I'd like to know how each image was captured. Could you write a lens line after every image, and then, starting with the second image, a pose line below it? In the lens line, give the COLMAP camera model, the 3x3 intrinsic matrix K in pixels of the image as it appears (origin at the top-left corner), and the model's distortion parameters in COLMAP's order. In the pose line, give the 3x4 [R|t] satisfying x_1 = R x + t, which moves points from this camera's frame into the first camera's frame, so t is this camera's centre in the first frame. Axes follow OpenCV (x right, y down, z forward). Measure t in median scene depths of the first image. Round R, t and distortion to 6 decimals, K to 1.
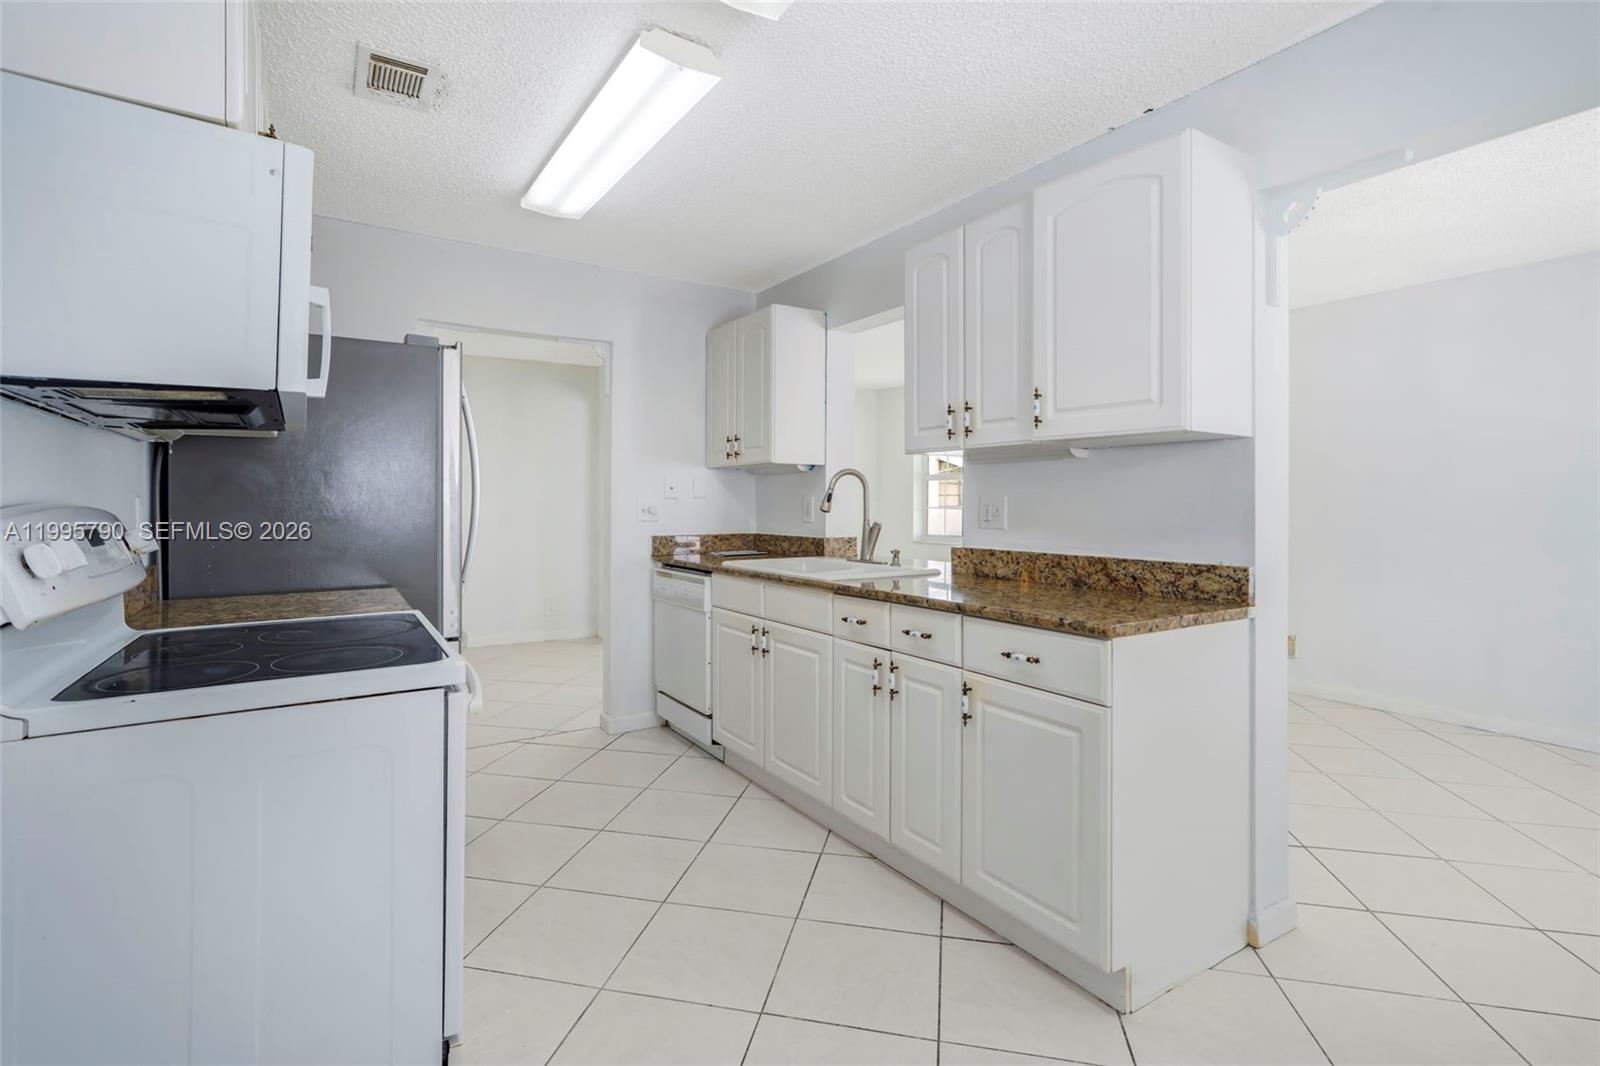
lens RADIAL K [[744.6, 0, 791.6], [0, 744.6, 501.5], [0, 0, 1]] dist [-0.002234, 0.017636]
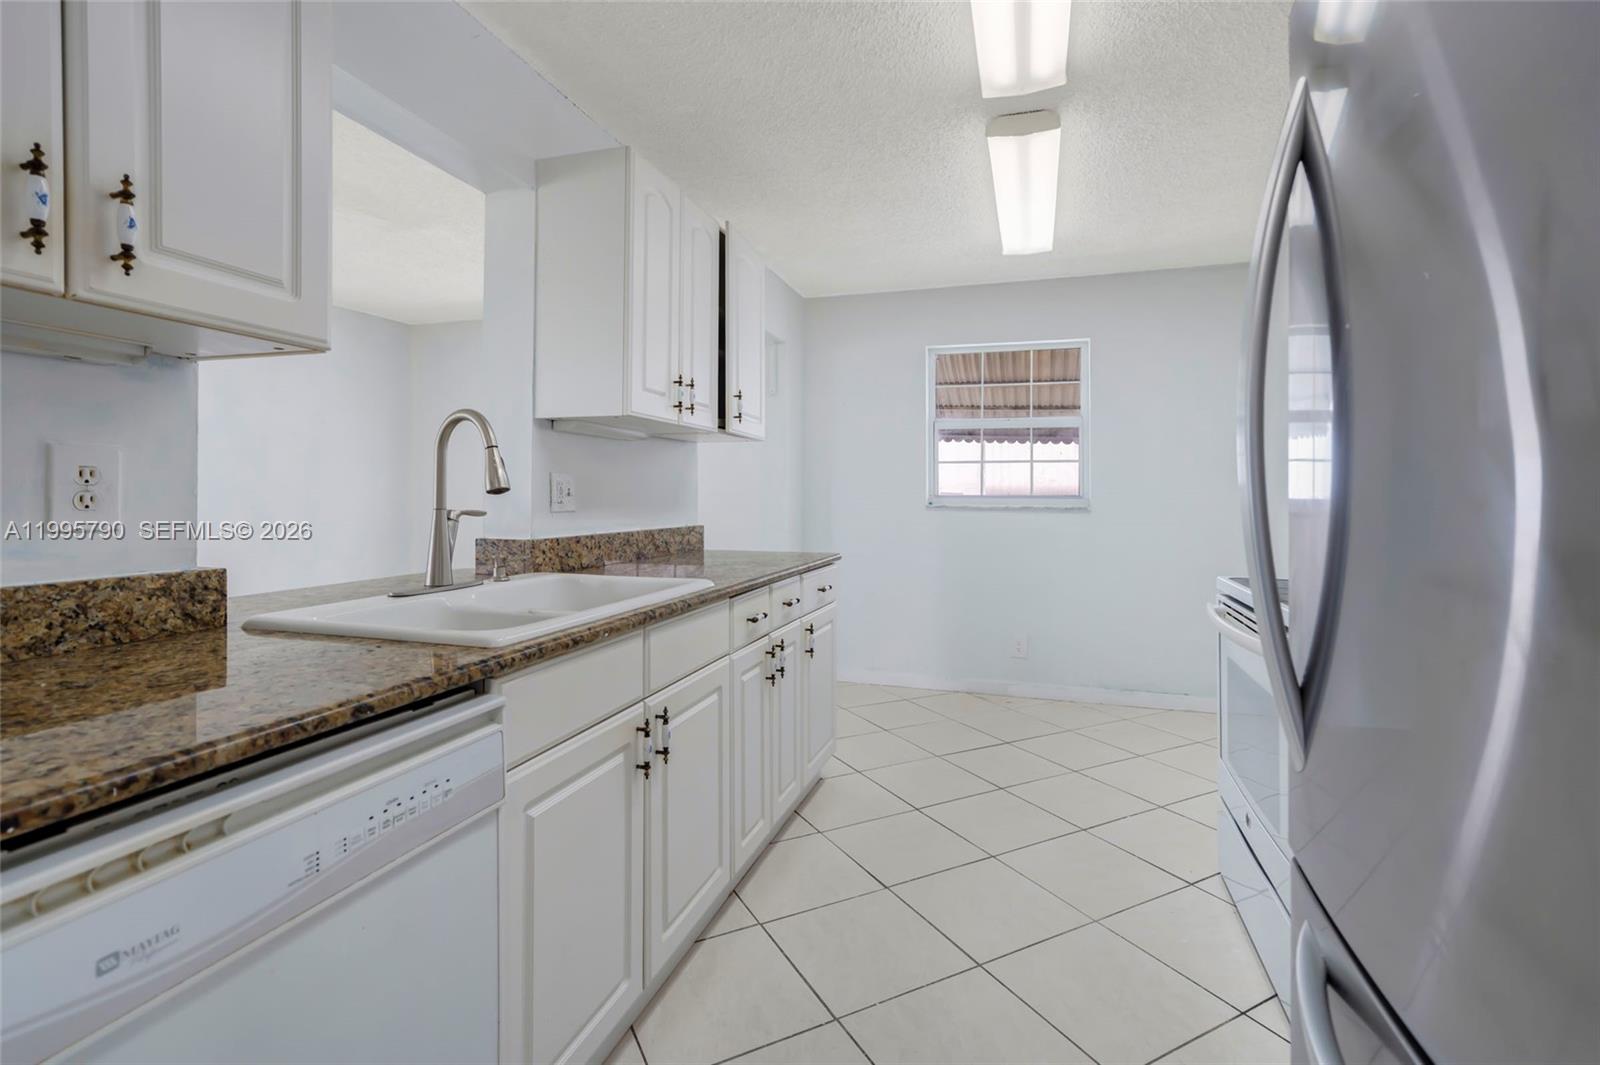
lens RADIAL K [[724.5, 0, 800.7], [0, 724.5, 492.7], [0, 0, 1]] dist [0.000197, 0.000309]
pose [[-0.628292, -0.002649, 0.777973, -0.558279], [-0.006389, 0.999978, -0.001754, 0.015847], [-0.777952, -0.006072, -0.628295, 1.393251]]
